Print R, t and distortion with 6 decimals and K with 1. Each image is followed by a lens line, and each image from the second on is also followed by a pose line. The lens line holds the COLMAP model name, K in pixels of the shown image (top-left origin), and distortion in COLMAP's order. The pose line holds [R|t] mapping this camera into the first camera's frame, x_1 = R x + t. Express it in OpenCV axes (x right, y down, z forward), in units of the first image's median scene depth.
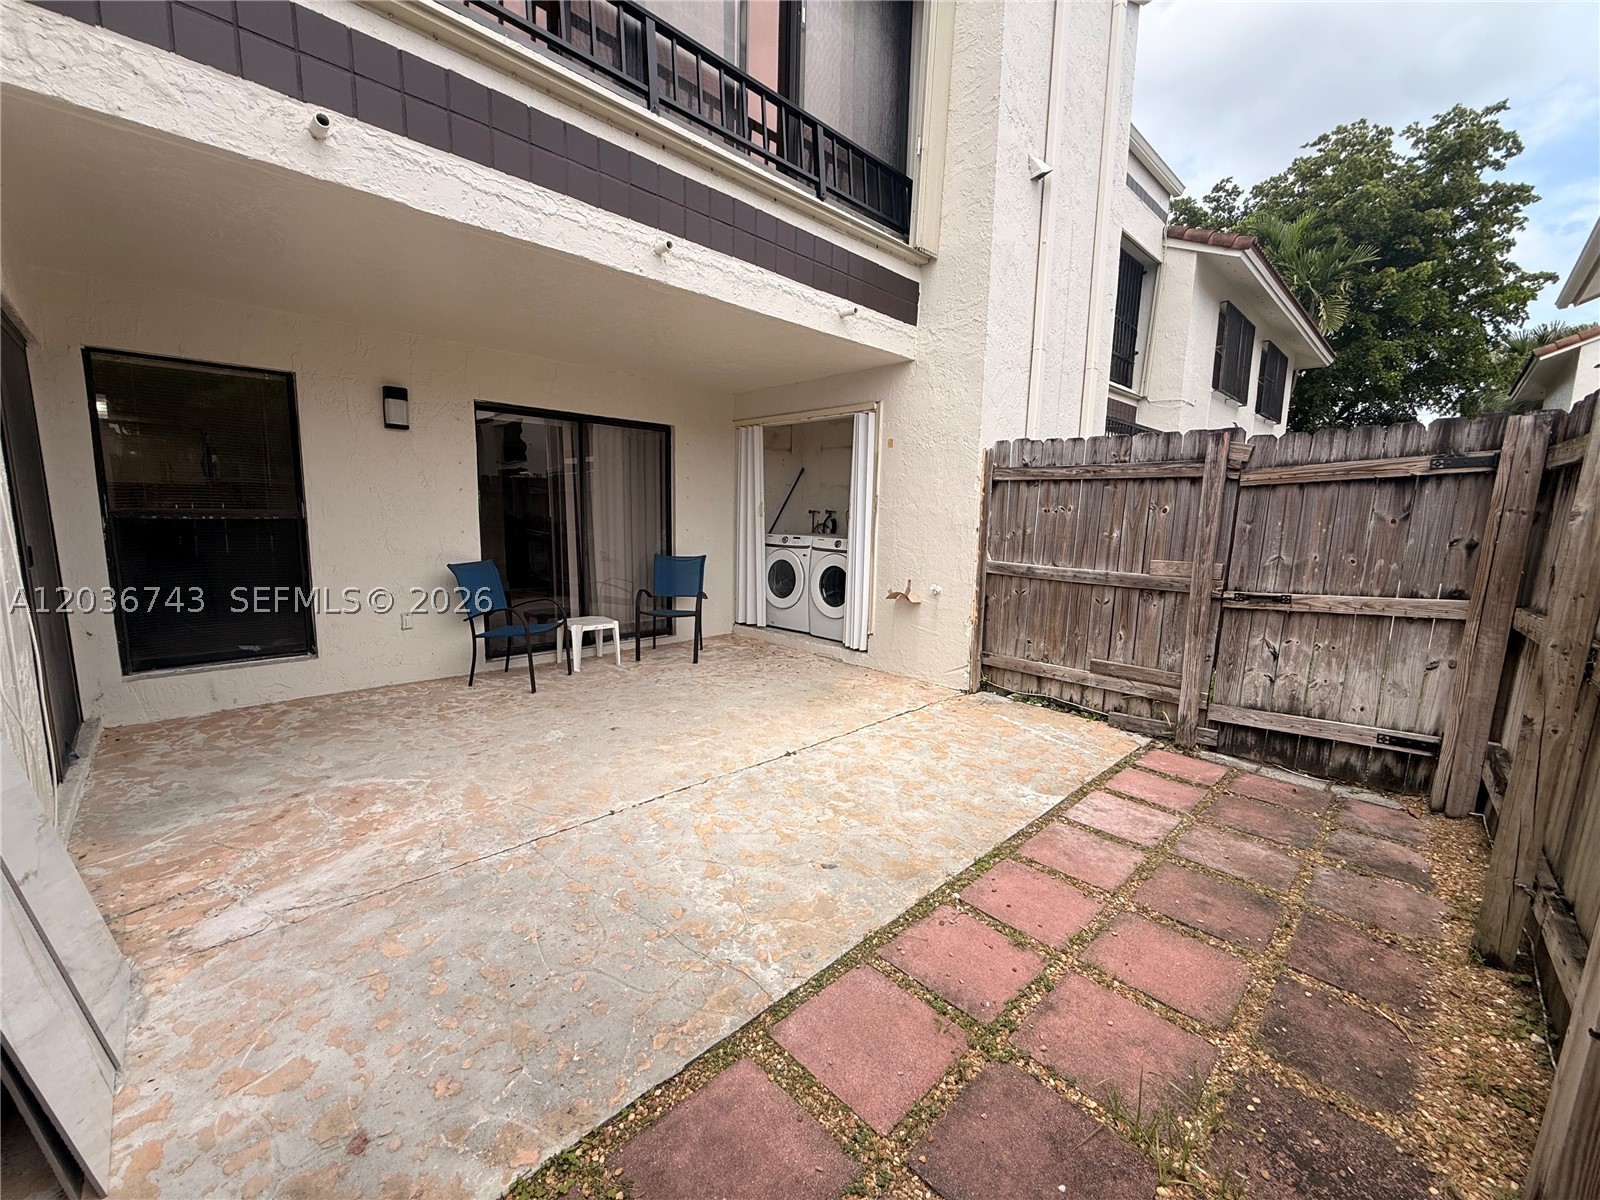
lens RADIAL K [[634.6, 0, 792.4], [0, 634.6, 596.8], [0, 0, 1]] dist [0.000185, 0.000443]
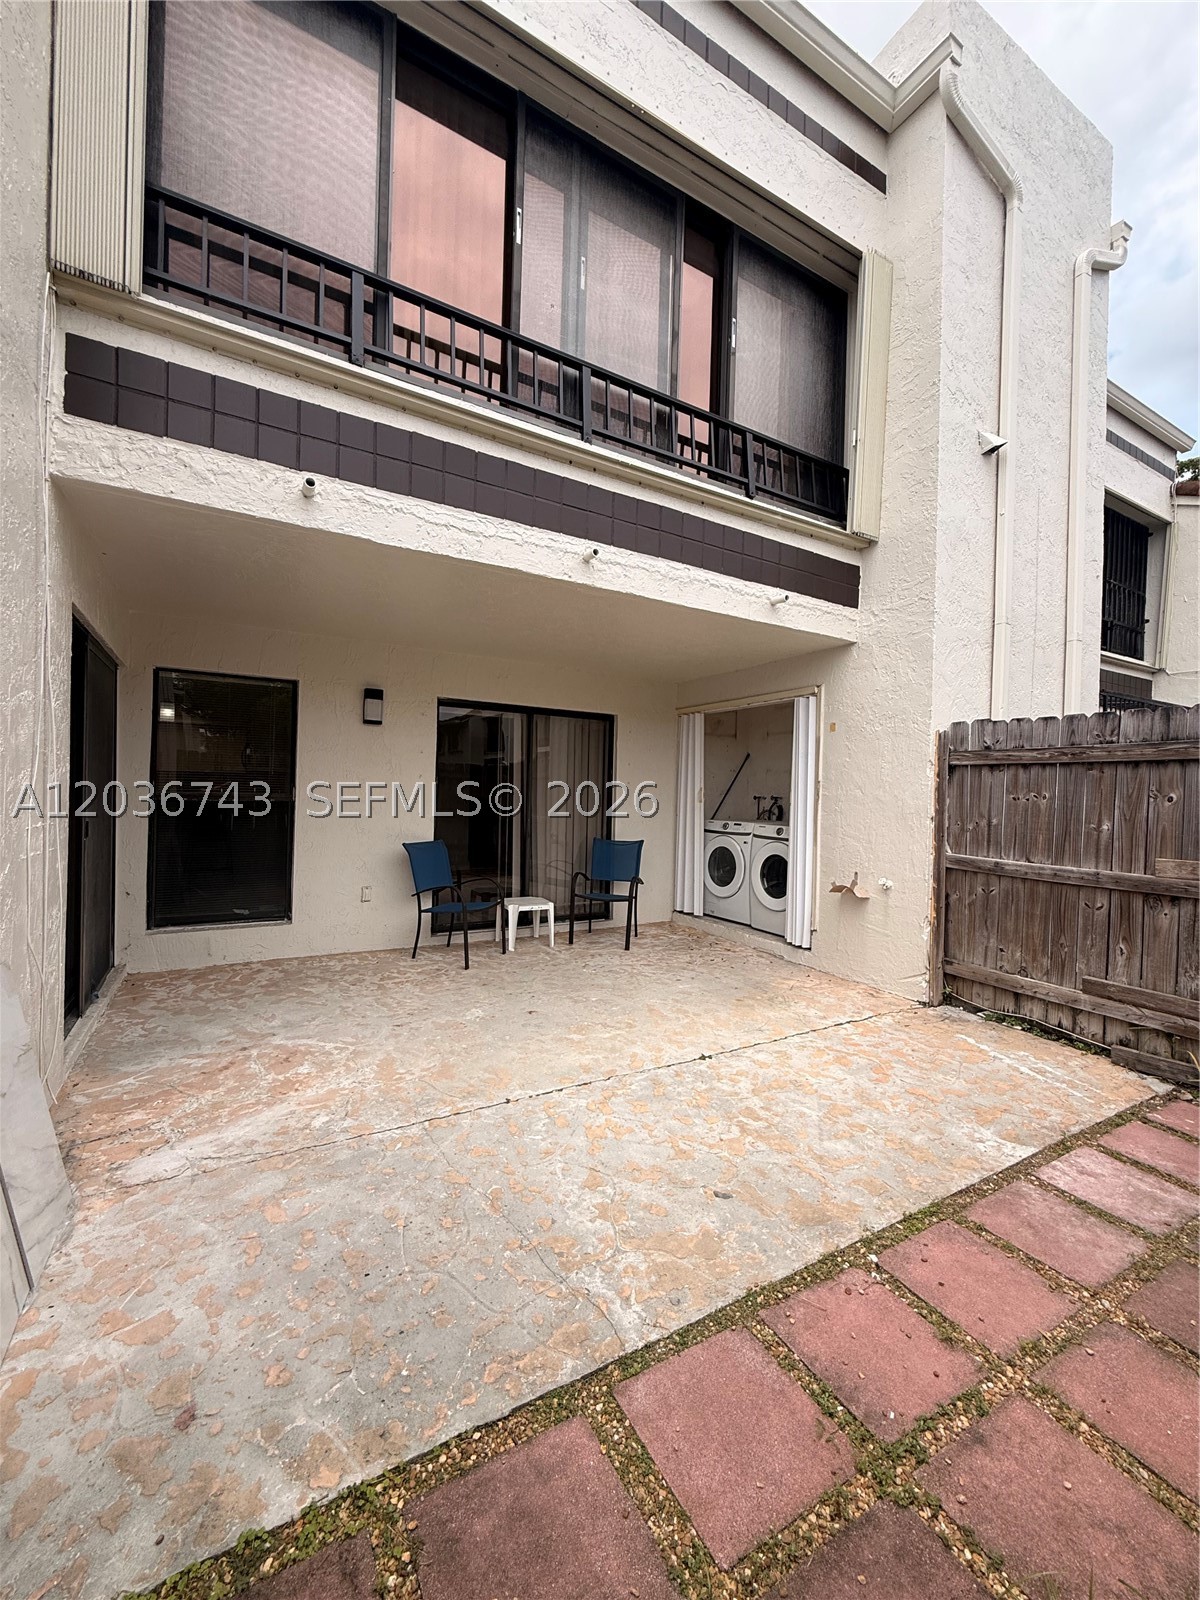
lens RADIAL K [[634.6, 0, 599.8], [0, 634.6, 792.6], [0, 0, 1]] dist [0.000185, 0.000443]
pose [[0.969279, 0.004124, -0.245931, 0.084596], [-0.038675, 0.989977, -0.135827, -0.003208], [0.242906, 0.141166, 0.959723, 0.024013]]
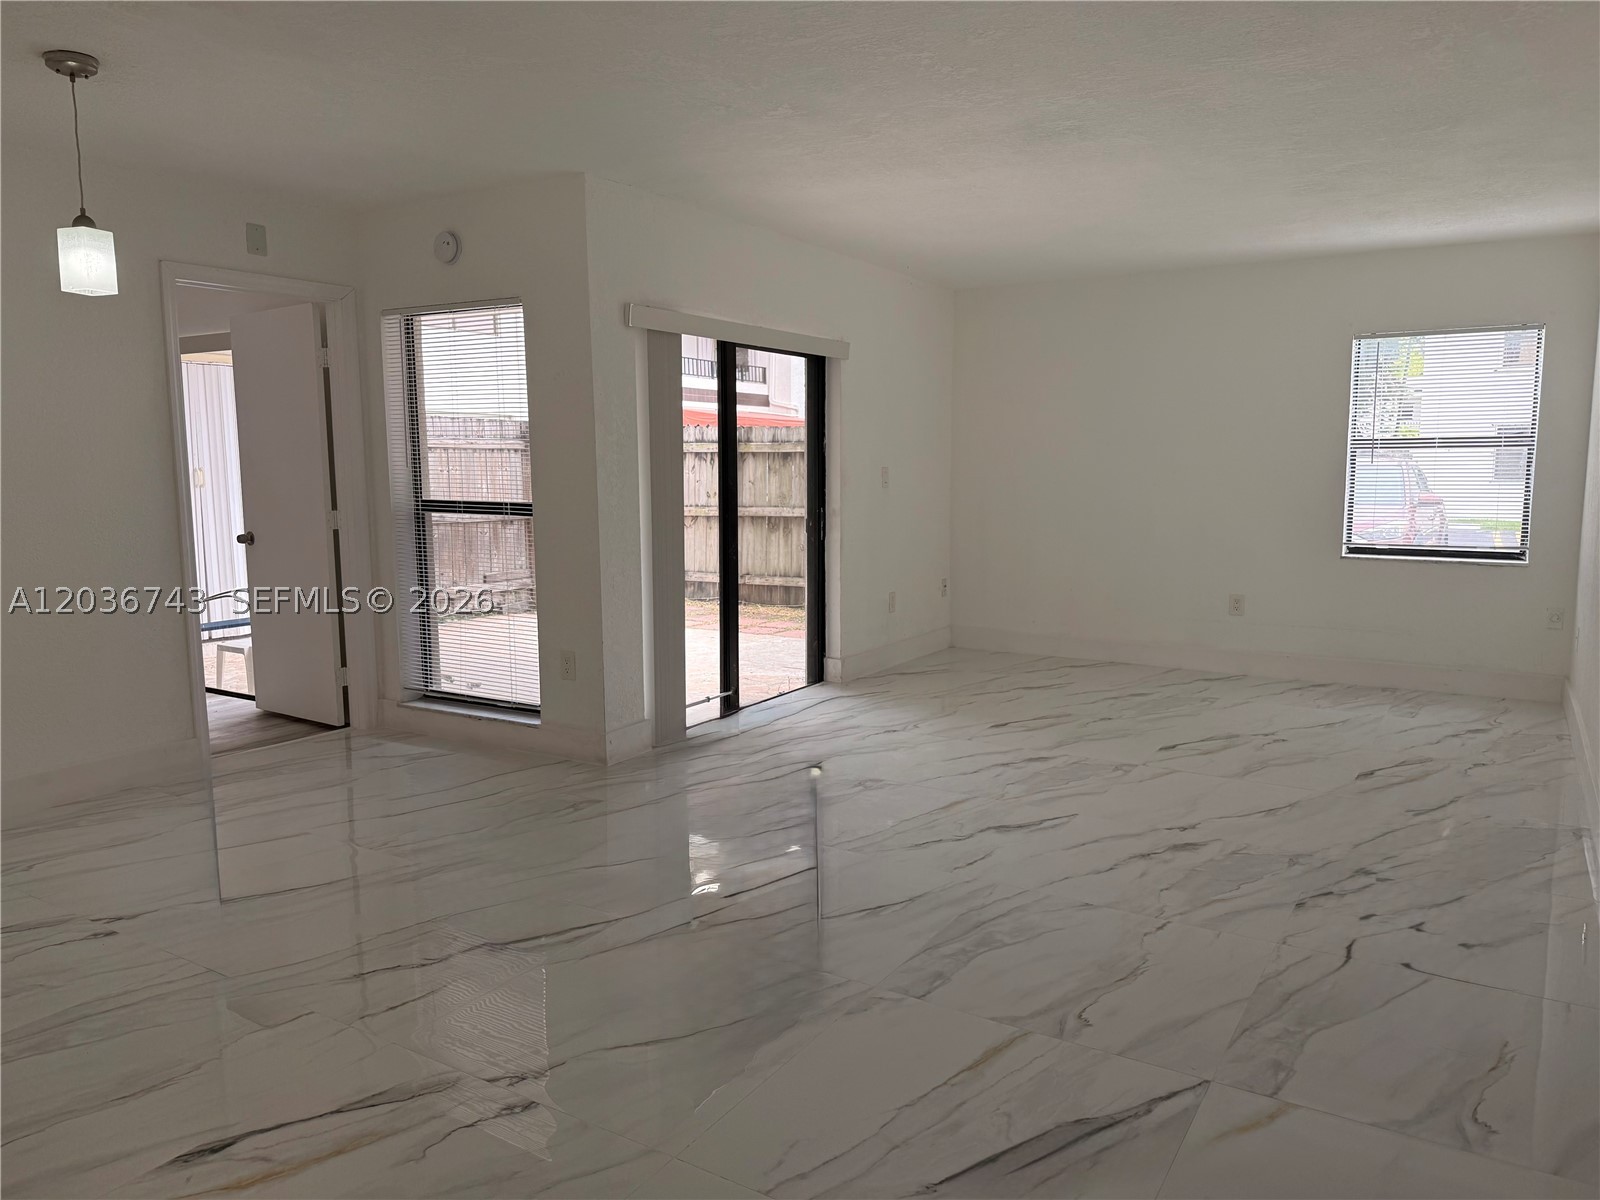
lens RADIAL K [[1113.7, 0, 798.9], [0, 1113.7, 586.5], [0, 0, 1]] dist [0.061430, -0.068081]
pose [[-0.236352, -0.125029, 0.963590, -2.911634], [0.126115, 0.979351, 0.158008, -0.249826], [-0.963448, 0.158869, -0.215704, 1.182367]]
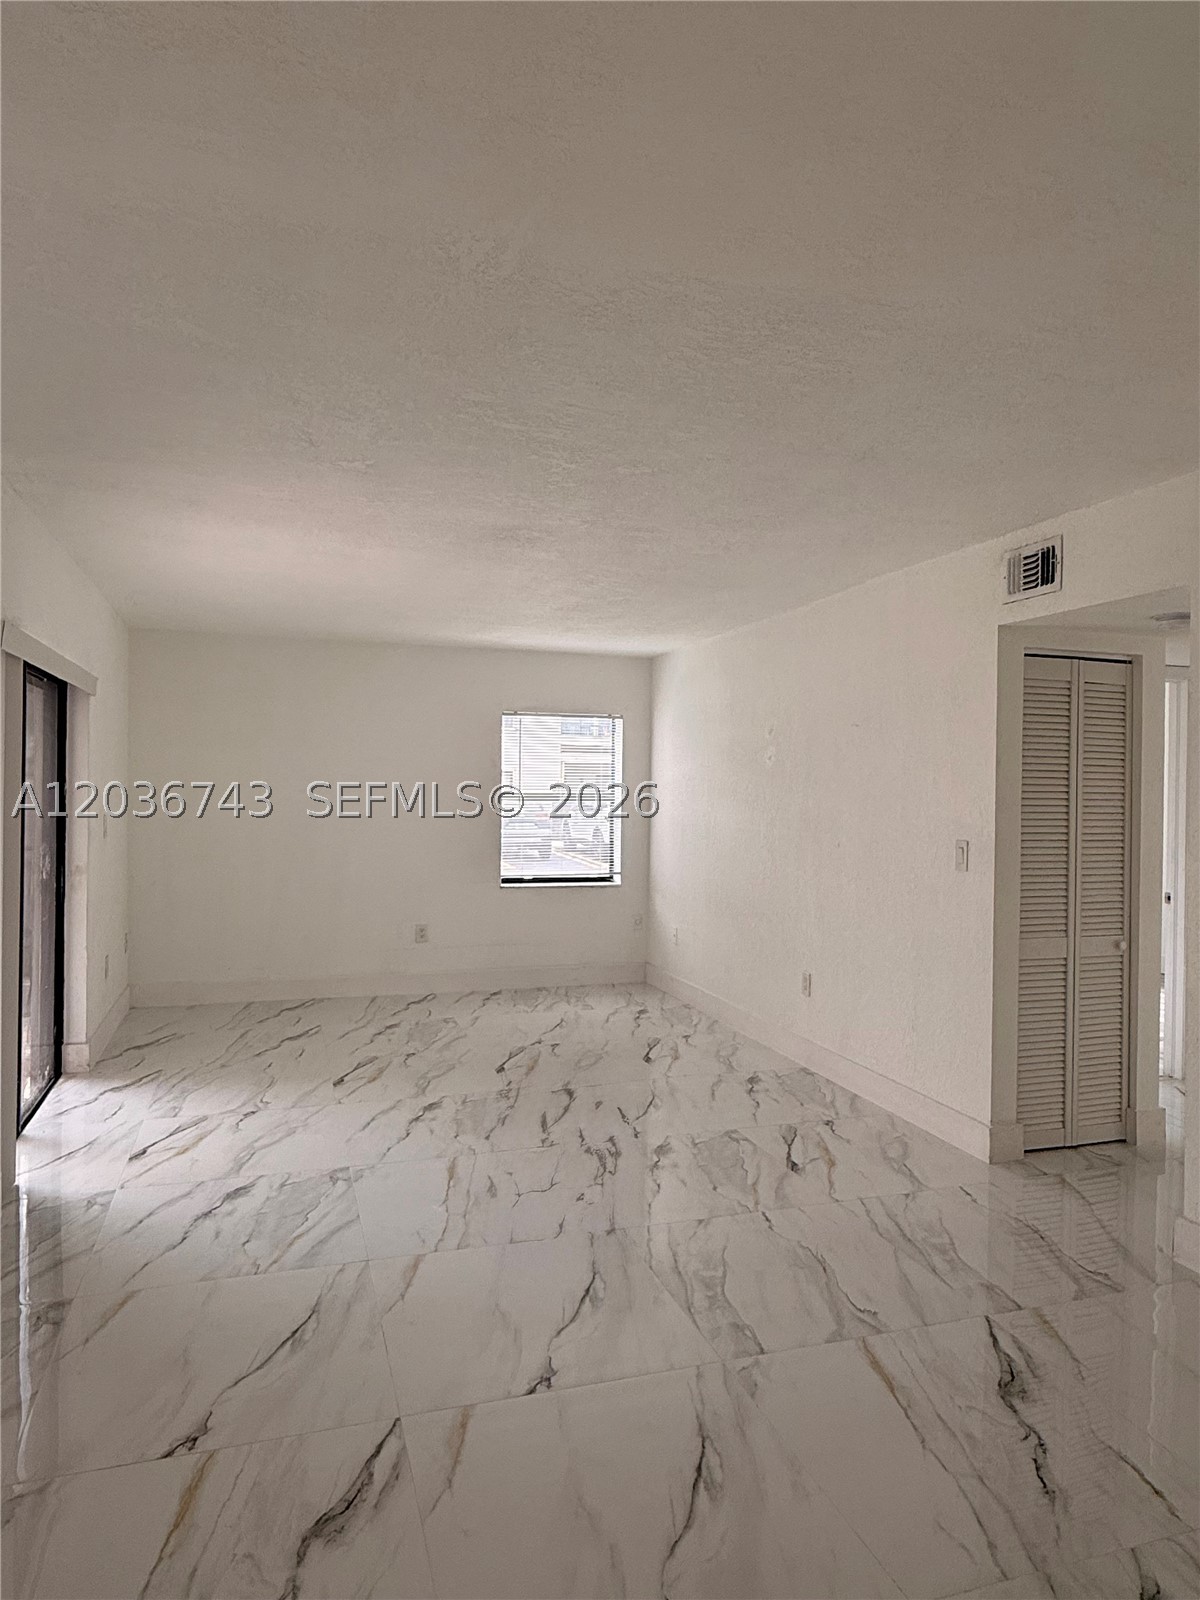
lens RADIAL K [[1007.5, 0, 602.2], [0, 1007.5, 789.2], [0, 0, 1]] dist [-0.004594, -0.005616]
pose [[-0.899074, -0.029398, 0.436808, -2.346444], [0.027870, 0.991876, 0.124118, -0.353784], [-0.436908, 0.123765, -0.890951, 1.701297]]
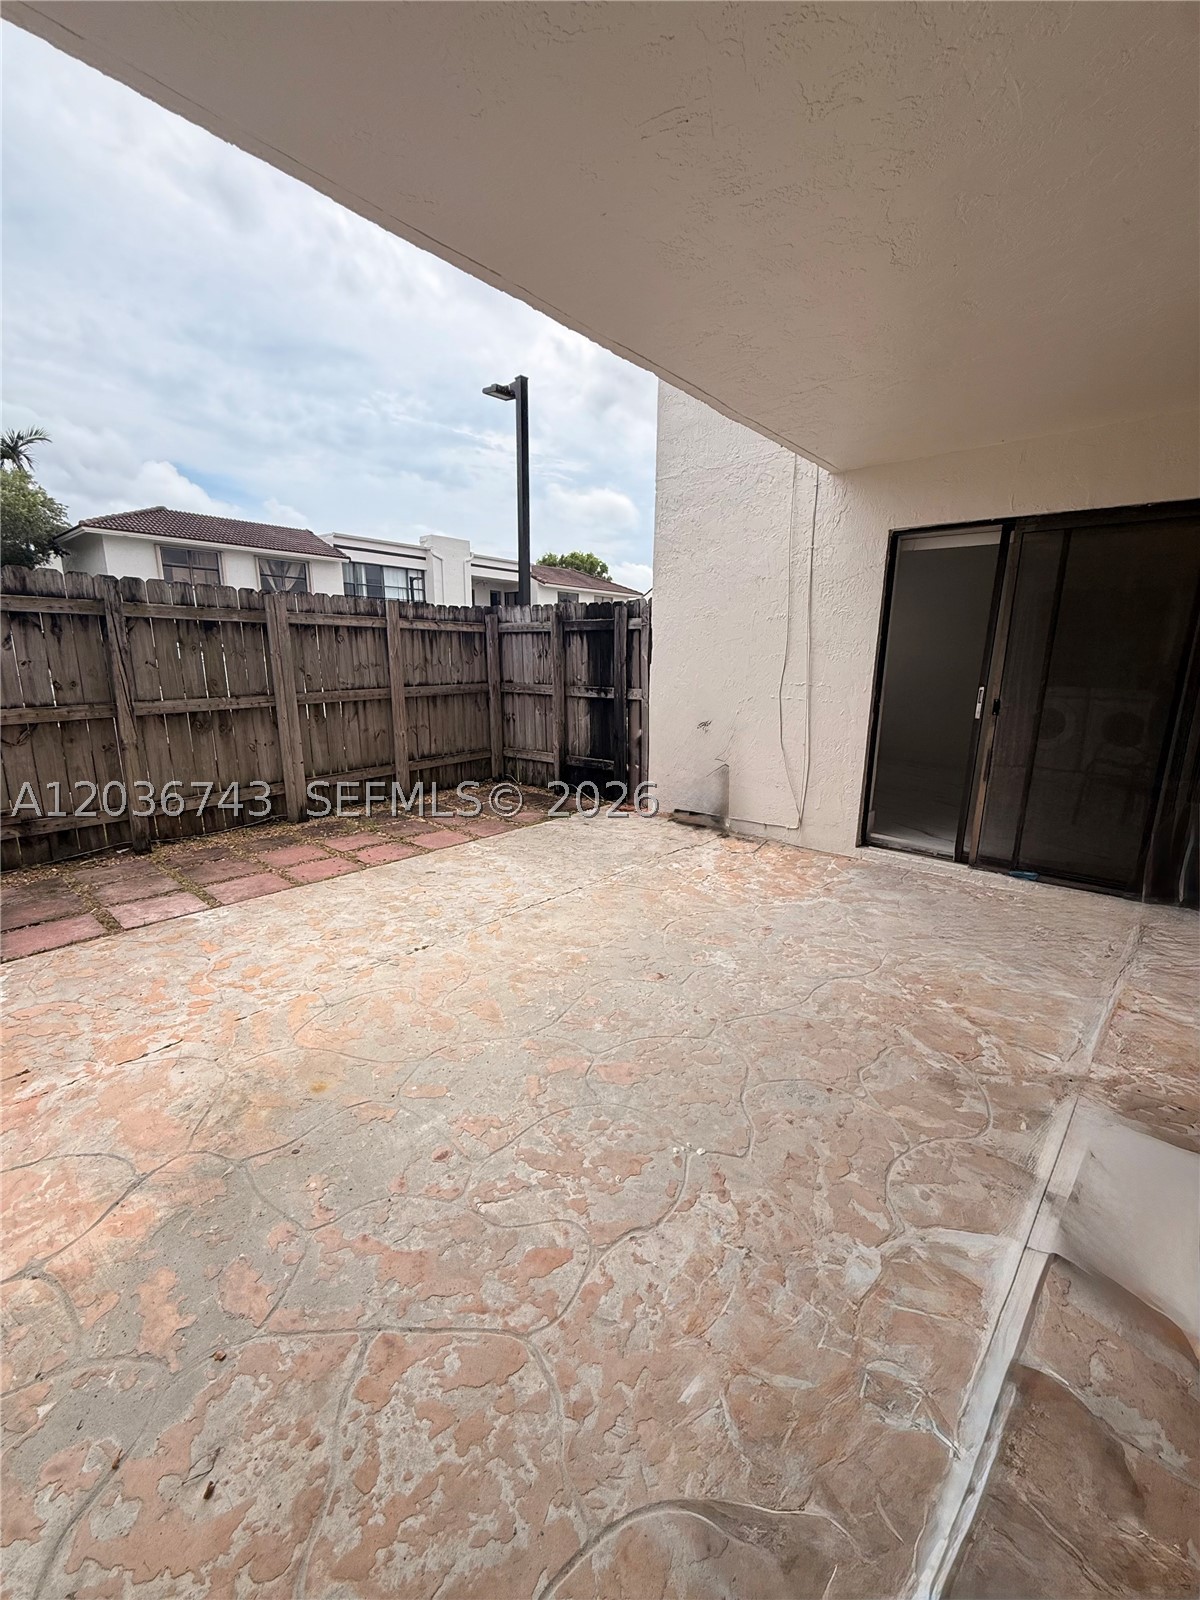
lens RADIAL K [[634.6, 0, 609.6], [0, 634.6, 800.9], [0, 0, 1]] dist [0.000185, 0.000443]
pose [[-0.994965, -0.008632, -0.099853, -0.189976], [-0.043519, 0.934673, 0.352834, -0.282244], [0.090284, 0.355403, -0.930343, 1.989736]]
